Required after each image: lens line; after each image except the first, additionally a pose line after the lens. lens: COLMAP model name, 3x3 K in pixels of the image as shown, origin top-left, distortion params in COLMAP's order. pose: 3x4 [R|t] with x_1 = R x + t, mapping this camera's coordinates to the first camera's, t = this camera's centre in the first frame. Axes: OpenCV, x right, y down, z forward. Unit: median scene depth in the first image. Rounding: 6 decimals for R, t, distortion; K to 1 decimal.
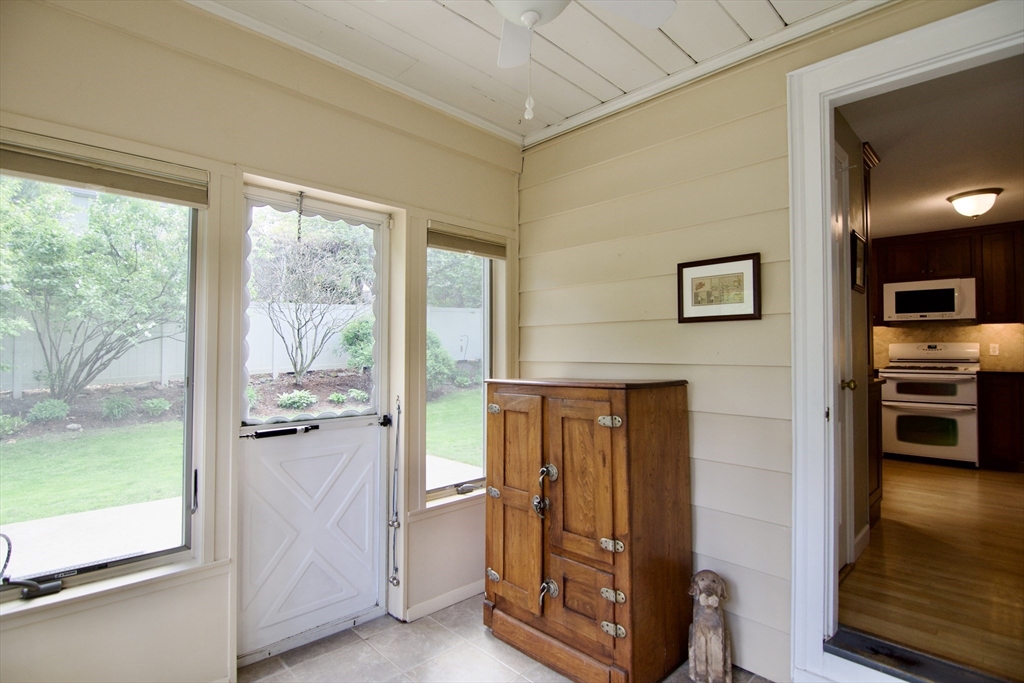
lens RADIAL K [[502.3, 0, 516.6], [0, 502.3, 338.5], [0, 0, 1]] dist [-0.016814, -0.007424]
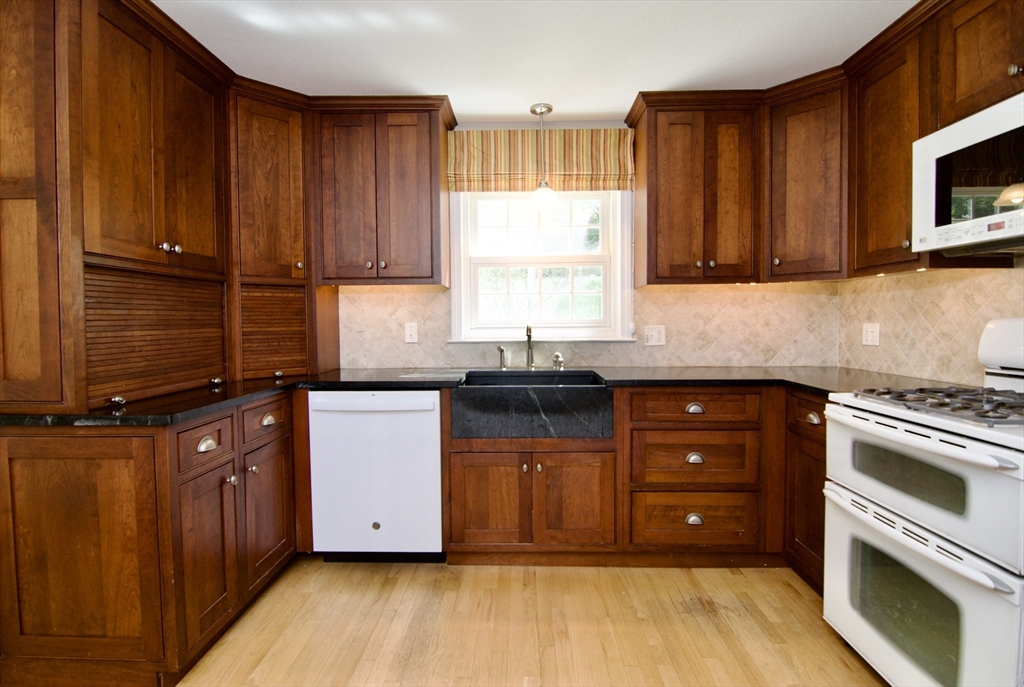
lens RADIAL K [[502.3, 0, 514.8], [0, 502.3, 345.2], [0, 0, 1]] dist [-0.016814, -0.007424]
pose [[0.691334, 0.026547, -0.722048, 0.847469], [0.027582, 0.997627, 0.063087, -0.001137], [0.722009, -0.063529, 0.688961, 0.601147]]
